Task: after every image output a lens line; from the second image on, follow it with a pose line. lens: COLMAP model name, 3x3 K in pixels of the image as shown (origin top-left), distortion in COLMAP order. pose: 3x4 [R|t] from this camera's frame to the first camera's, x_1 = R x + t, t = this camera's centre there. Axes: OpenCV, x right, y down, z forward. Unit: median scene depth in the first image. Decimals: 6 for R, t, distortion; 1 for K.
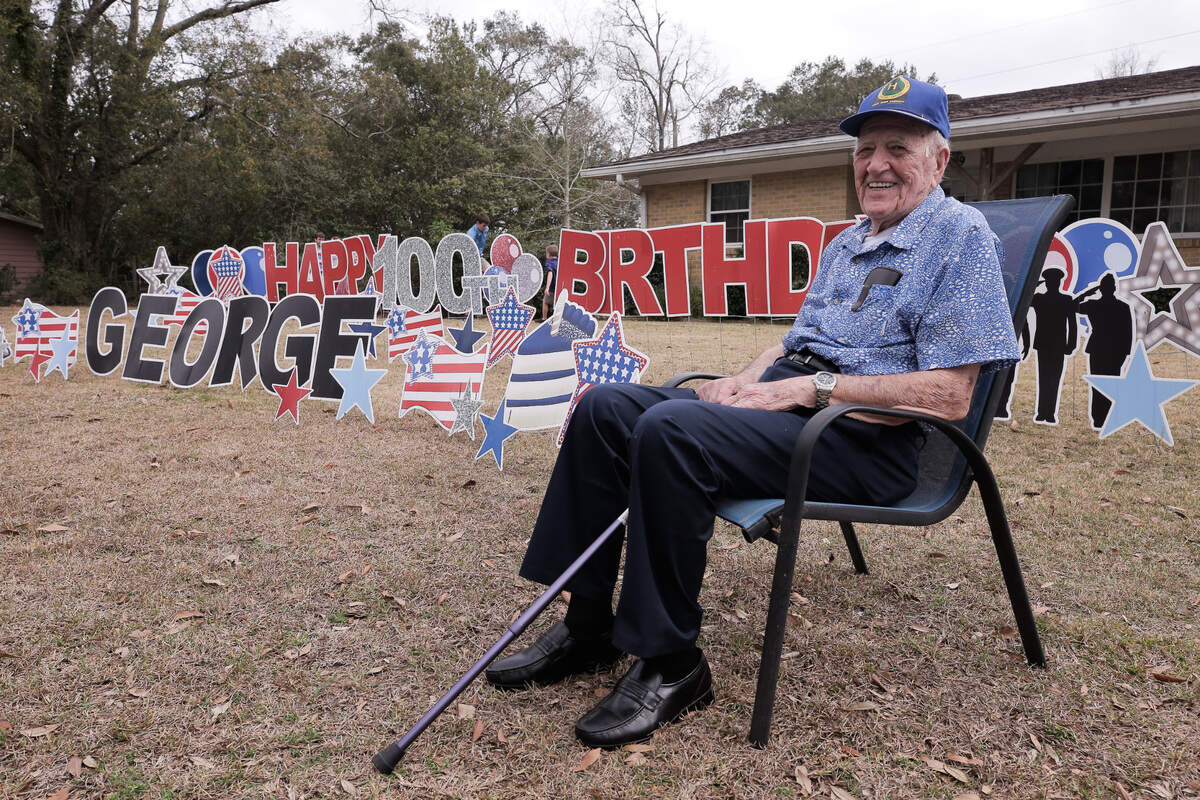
lens RADIAL K [[826.3, 0, 600.0], [0, 826.3, 400.0], [0, 0, 1]] dist [0.002976, 0.000737]
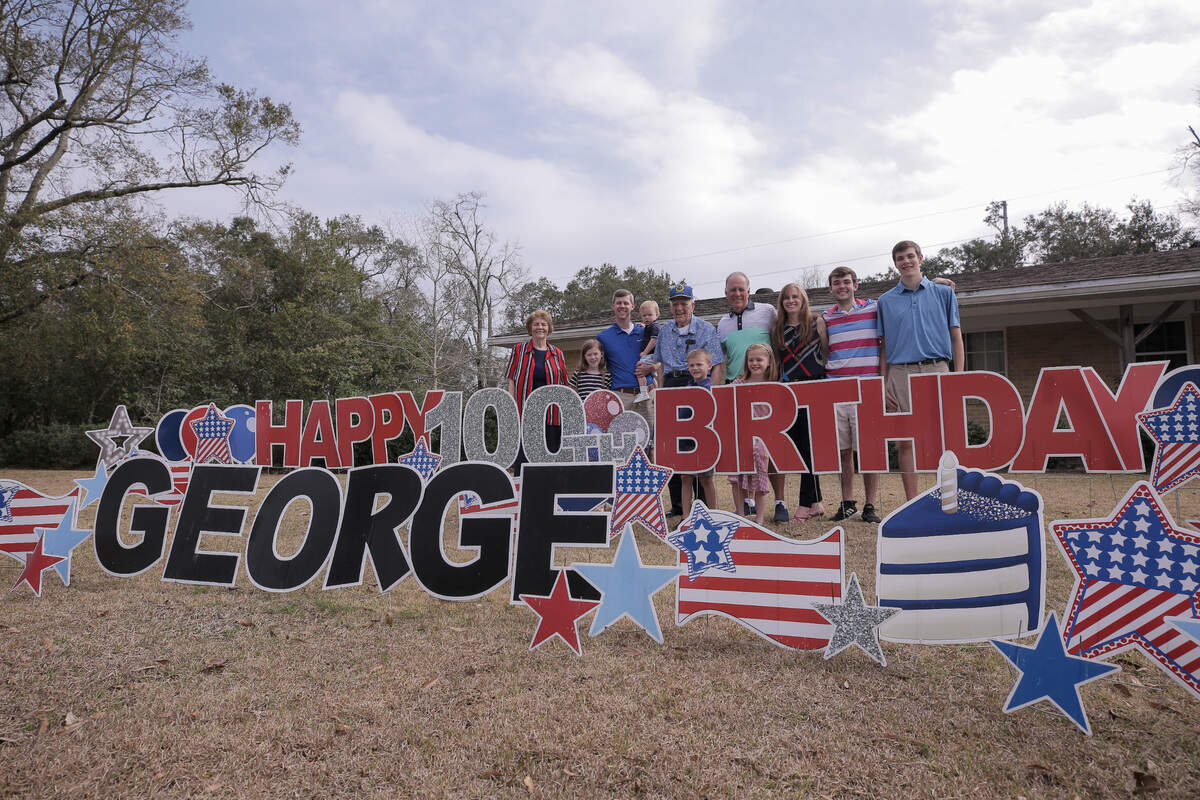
lens RADIAL K [[691.9, 0, 600.0], [0, 691.9, 400.0], [0, 0, 1]] dist [-0.006702, -0.000902]
pose [[0.970149, -0.001386, 0.242507, -0.330490], [0.047785, 0.981471, -0.185556, -0.048023], [-0.237757, 0.191605, 0.952239, 0.281772]]
